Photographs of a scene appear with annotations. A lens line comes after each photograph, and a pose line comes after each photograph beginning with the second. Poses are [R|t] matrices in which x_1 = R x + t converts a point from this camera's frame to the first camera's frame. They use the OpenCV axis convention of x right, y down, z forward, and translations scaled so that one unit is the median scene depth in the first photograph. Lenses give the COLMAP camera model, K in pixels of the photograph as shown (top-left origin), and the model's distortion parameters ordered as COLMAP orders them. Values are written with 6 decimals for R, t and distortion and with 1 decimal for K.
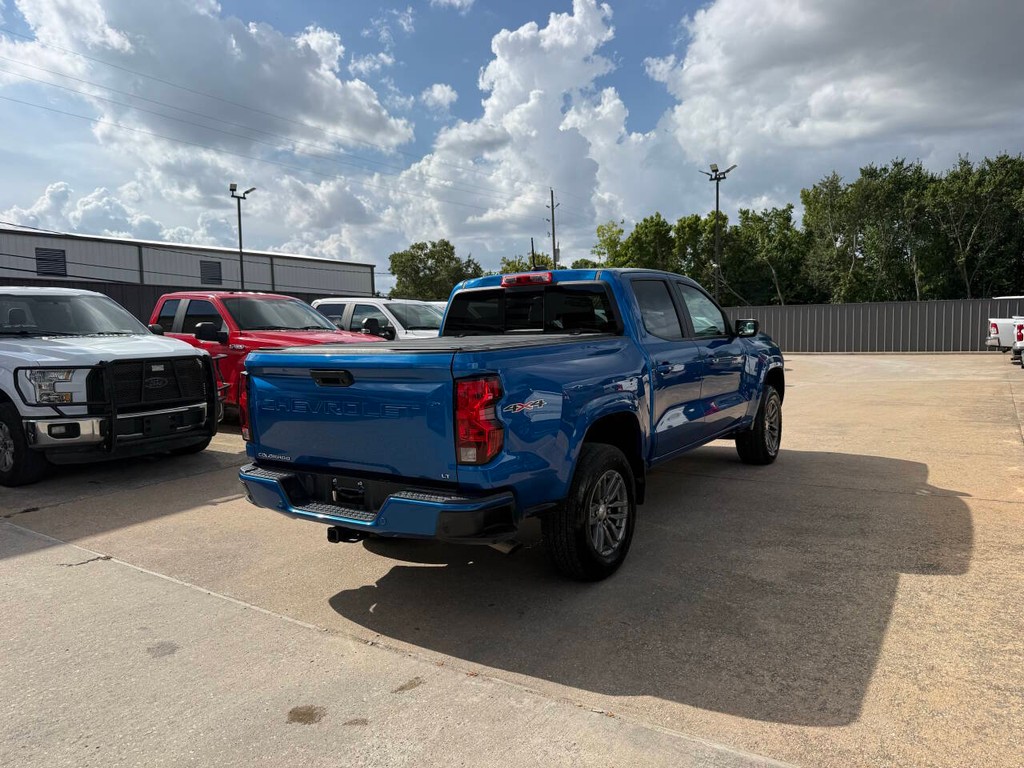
lens RADIAL K [[718.5, 0, 508.3], [0, 718.5, 391.6], [0, 0, 1]] dist [0.042101, -0.048390]
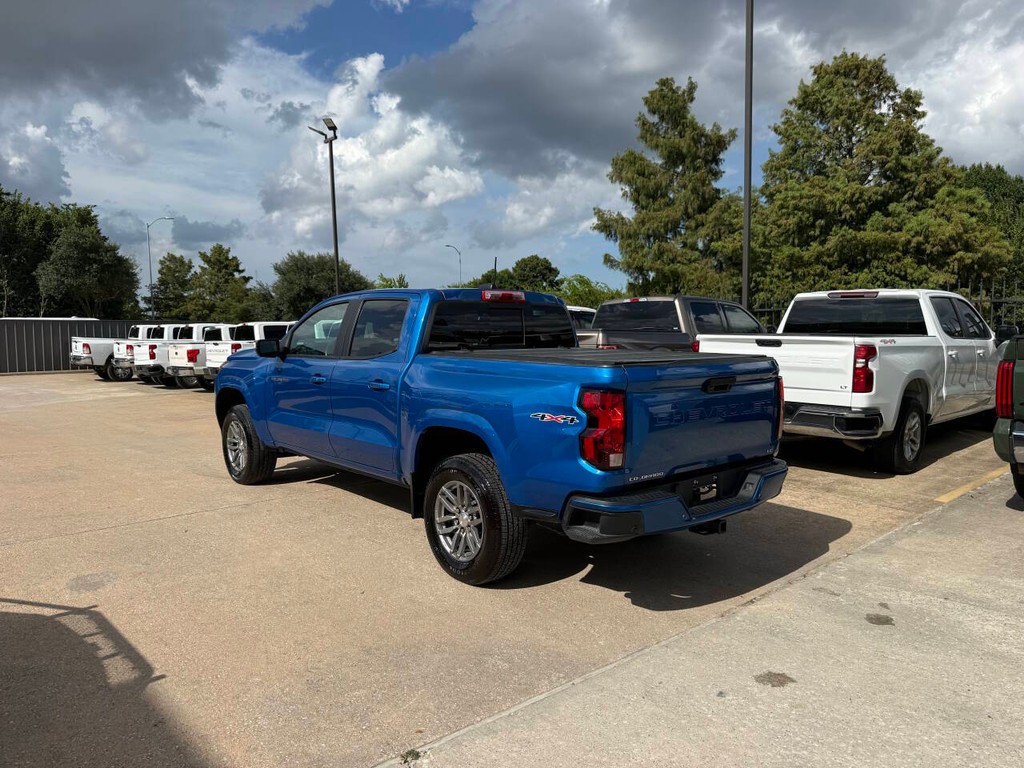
lens RADIAL K [[718.5, 0, 510.2], [0, 718.5, 404.0], [0, 0, 1]] dist [0.042101, -0.048390]
pose [[0.236715, -0.066765, 0.969282, -1.067183], [0.078975, 0.995657, 0.049294, -0.052268], [-0.968364, 0.064880, 0.240960, 0.803962]]
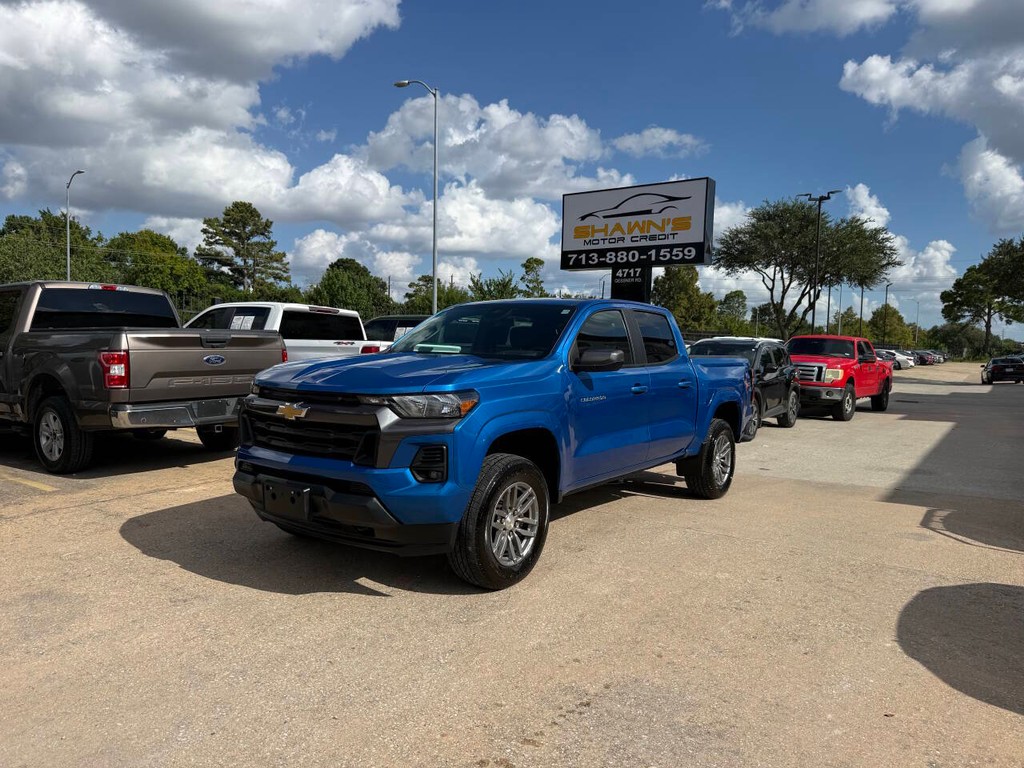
lens RADIAL K [[718.5, 0, 505.7], [0, 718.5, 393.2], [0, 0, 1]] dist [0.042101, -0.048390]
pose [[-0.999608, 0.003283, 0.027805, 0.317676], [0.007297, 0.989331, 0.145500, -0.240631], [-0.027030, 0.145645, -0.988968, 2.711532]]
